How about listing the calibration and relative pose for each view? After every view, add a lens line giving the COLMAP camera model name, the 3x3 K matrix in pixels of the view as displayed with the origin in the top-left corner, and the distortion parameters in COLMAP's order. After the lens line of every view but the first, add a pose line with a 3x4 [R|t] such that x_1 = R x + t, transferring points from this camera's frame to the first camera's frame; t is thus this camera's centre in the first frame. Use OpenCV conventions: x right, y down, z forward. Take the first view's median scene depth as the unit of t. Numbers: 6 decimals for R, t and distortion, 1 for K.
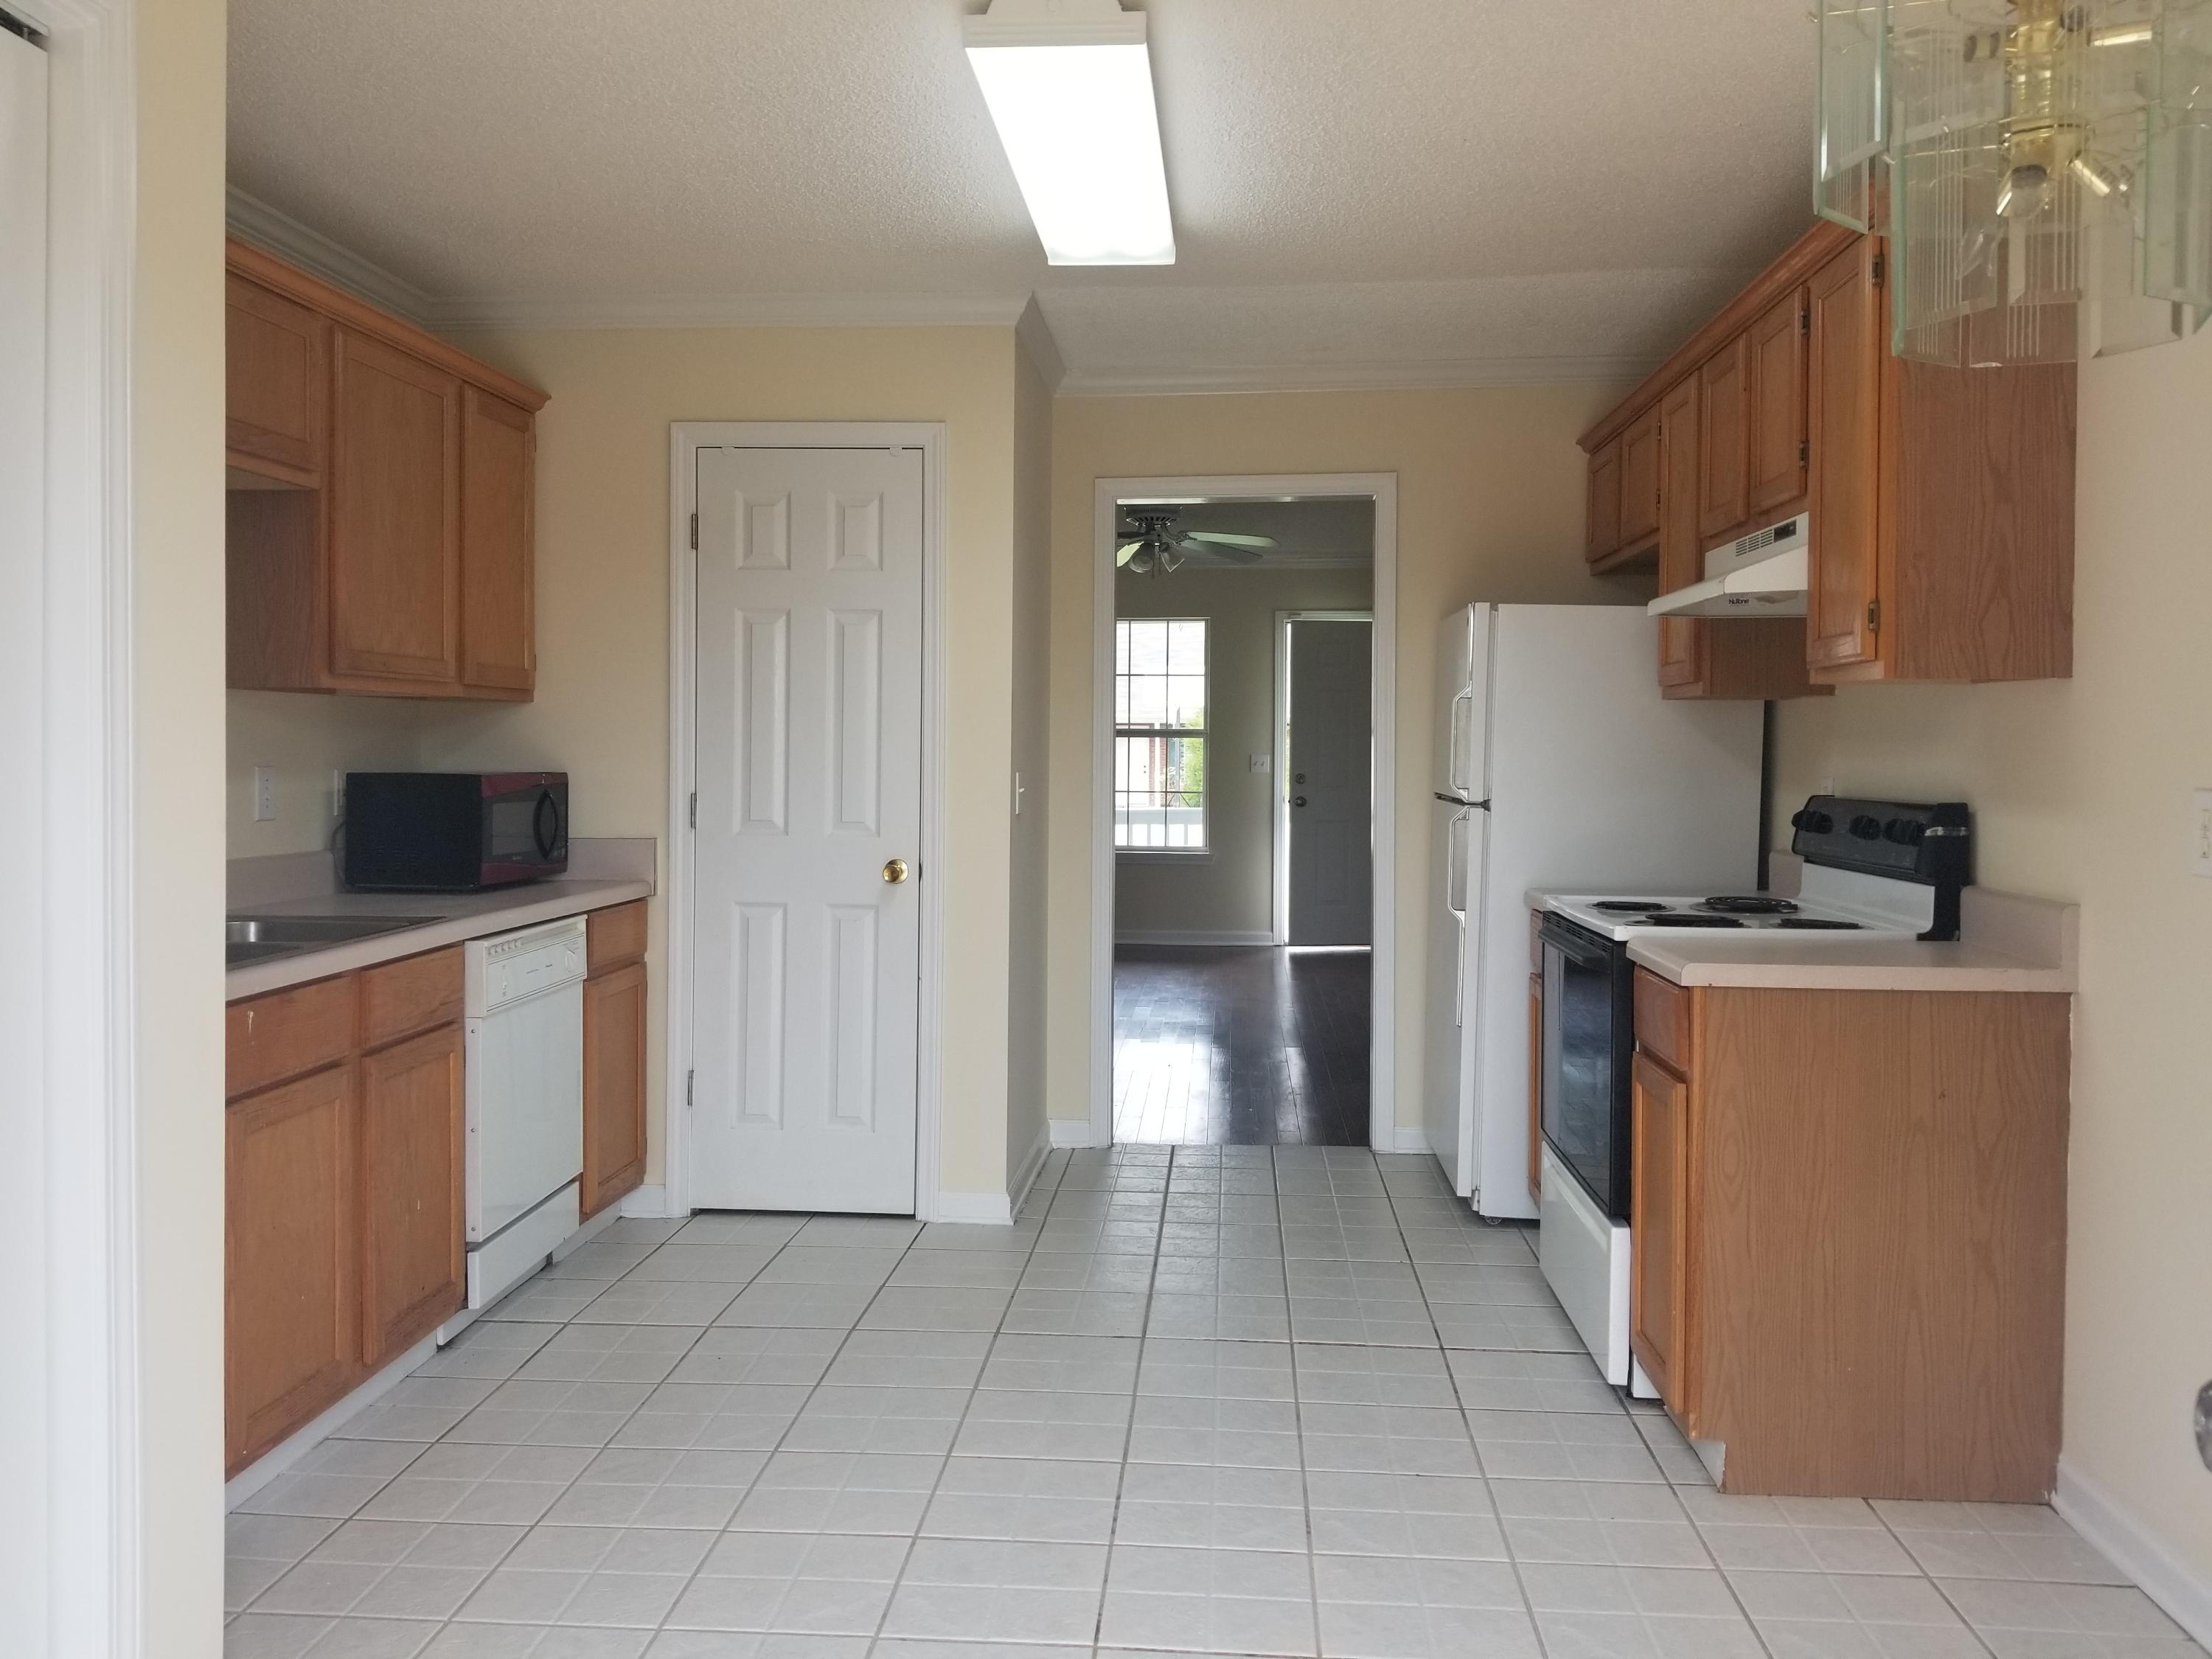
lens RADIAL K [[1704.3, 0, 1107.0], [0, 1704.3, 813.2], [0, 0, 1]] dist [0.080790, -0.010761]
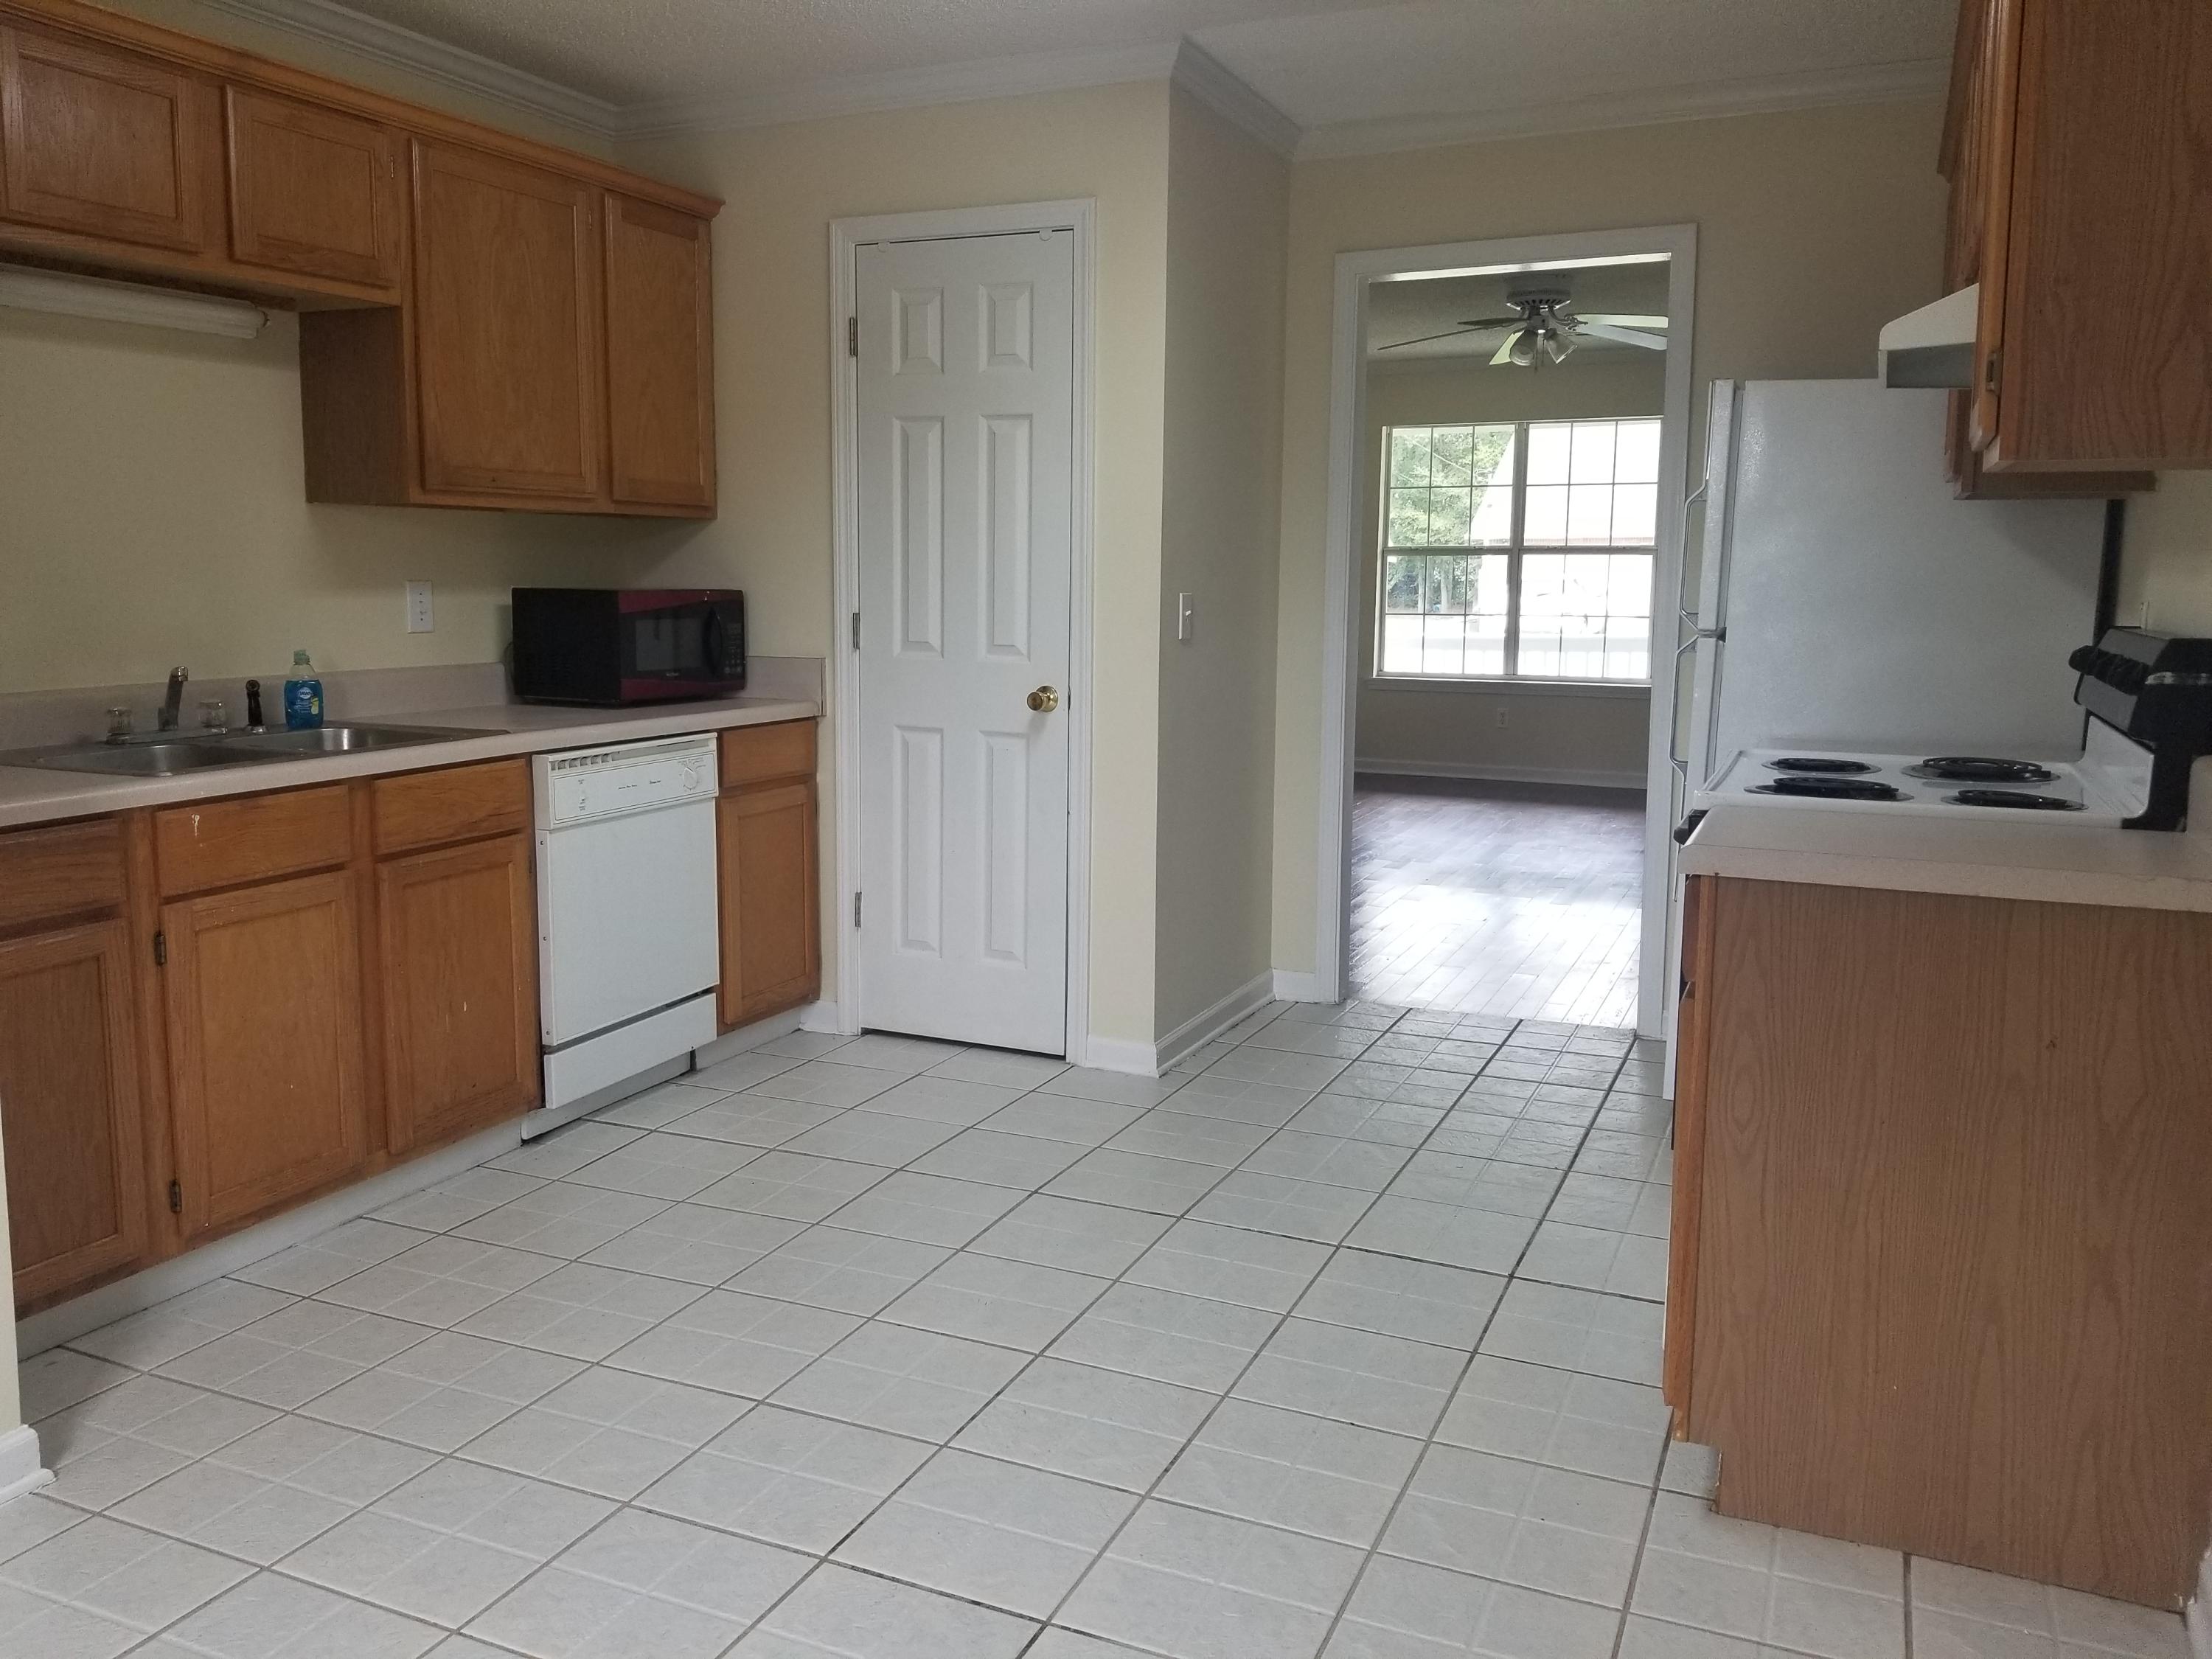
lens RADIAL K [[1704.3, 0, 1130.8], [0, 1704.3, 784.2], [0, 0, 1]] dist [0.080790, -0.010761]
pose [[0.940757, 0.043156, -0.336324, 0.275907], [-0.013491, 0.995846, 0.090049, -0.004326], [0.338813, -0.080177, 0.937431, 0.152539]]
